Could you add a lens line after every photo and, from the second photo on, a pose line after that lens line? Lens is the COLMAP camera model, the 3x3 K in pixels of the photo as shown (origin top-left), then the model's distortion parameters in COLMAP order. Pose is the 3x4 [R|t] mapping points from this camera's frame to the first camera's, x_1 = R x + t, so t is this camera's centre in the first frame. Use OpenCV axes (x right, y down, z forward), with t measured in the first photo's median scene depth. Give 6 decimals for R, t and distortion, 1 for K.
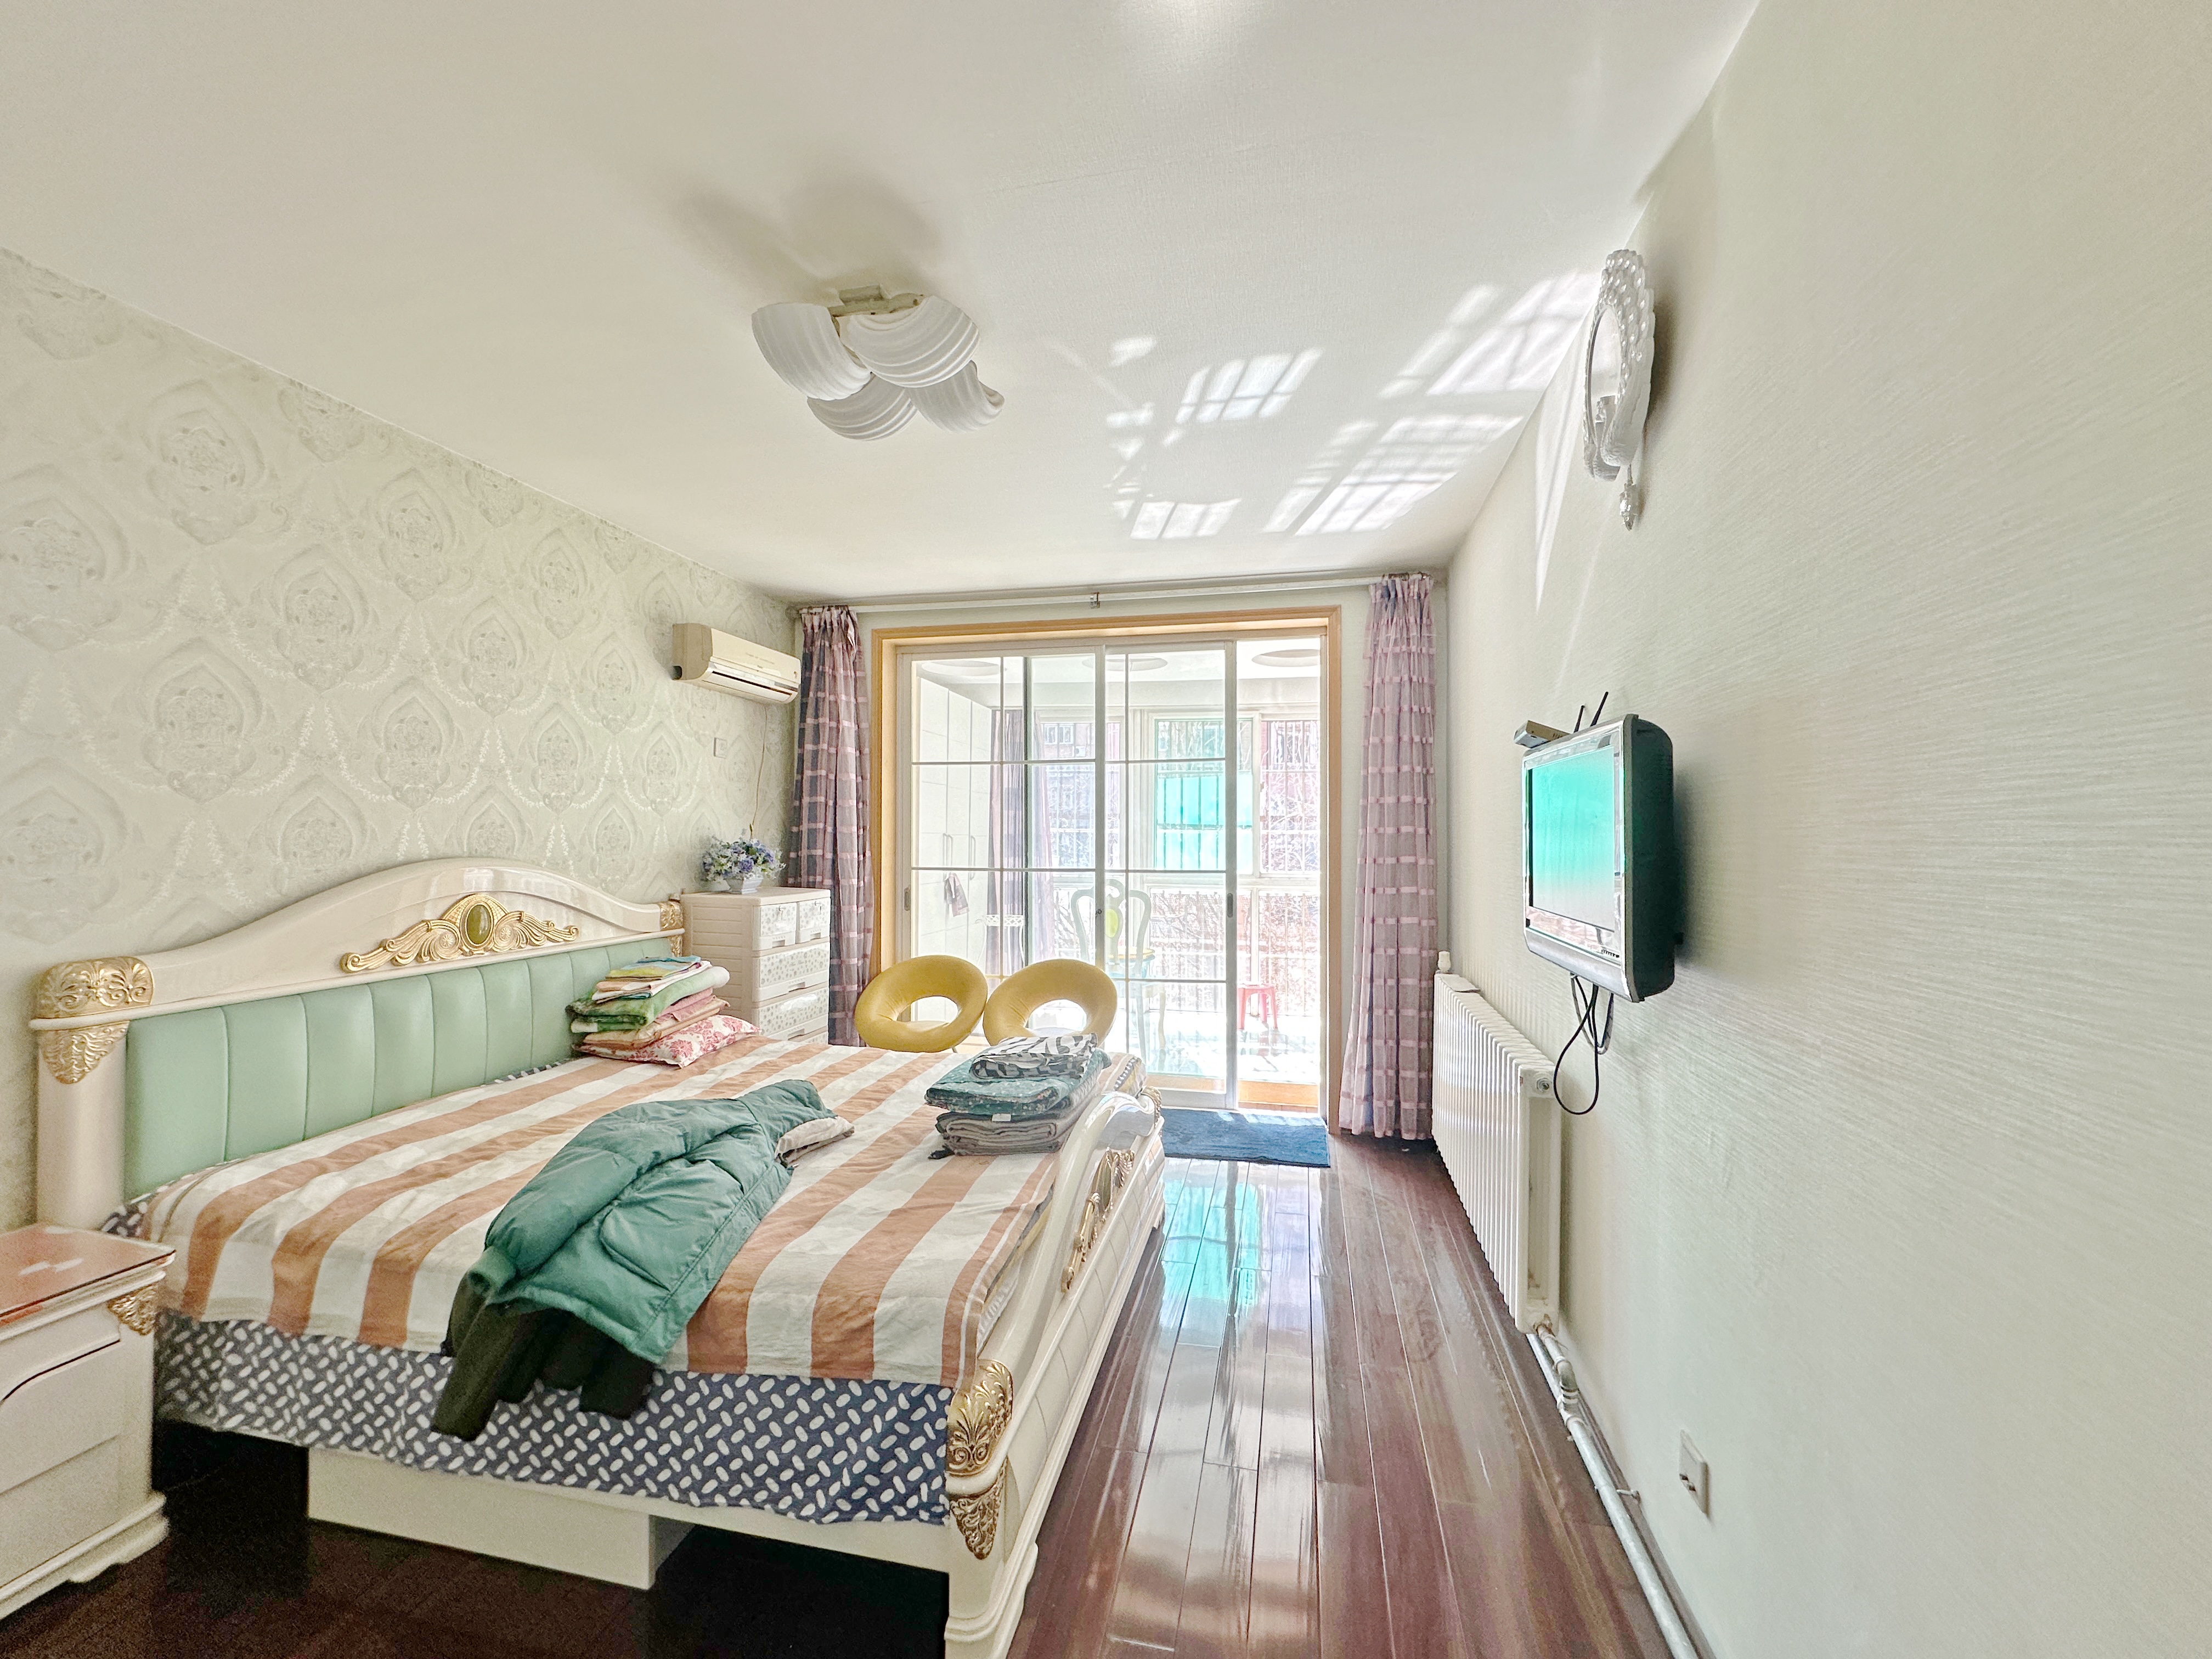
lens RADIAL K [[881.8, 0, 1101.1], [0, 881.8, 832.6], [0, 0, 1]] dist [-0.000693, -0.000129]
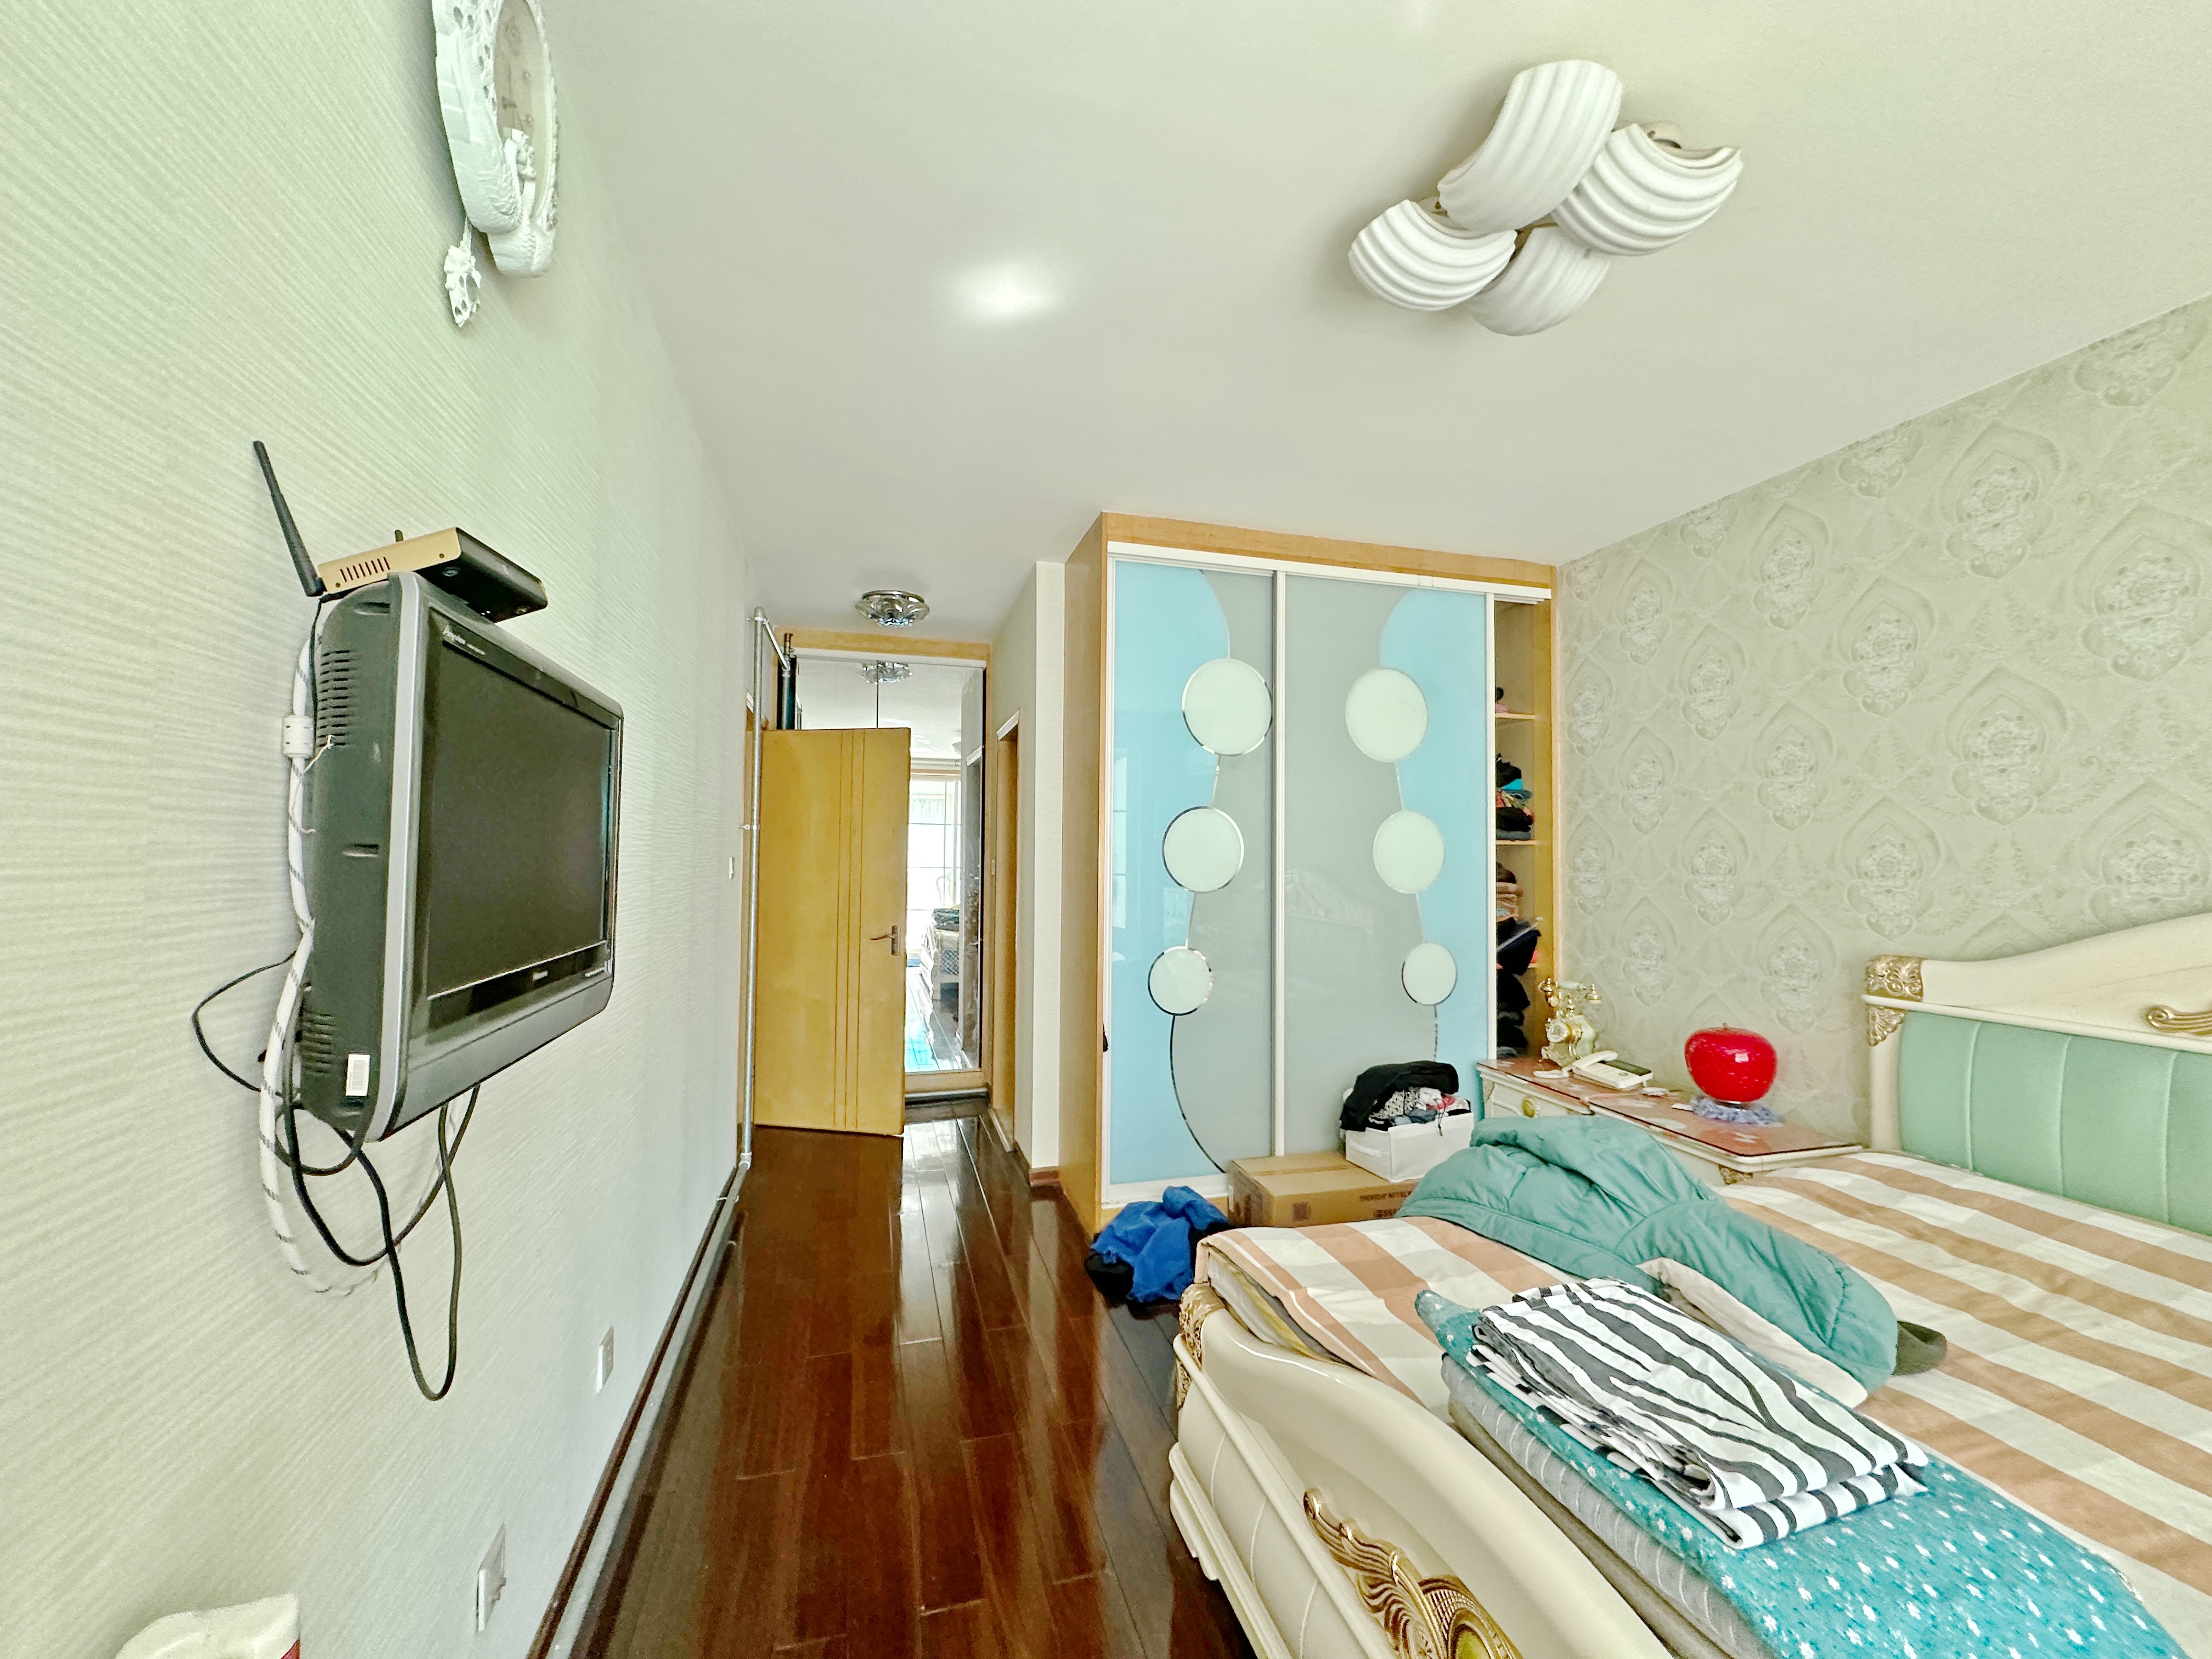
lens RADIAL K [[881.8, 0, 1102.4], [0, 881.8, 831.7], [0, 0, 1]] dist [-0.000693, -0.000129]
pose [[-0.883355, -0.027244, -0.467912, 0.409798], [-0.007089, 0.998972, -0.044782, 0.027800], [0.468651, -0.036241, -0.882640, 1.452994]]
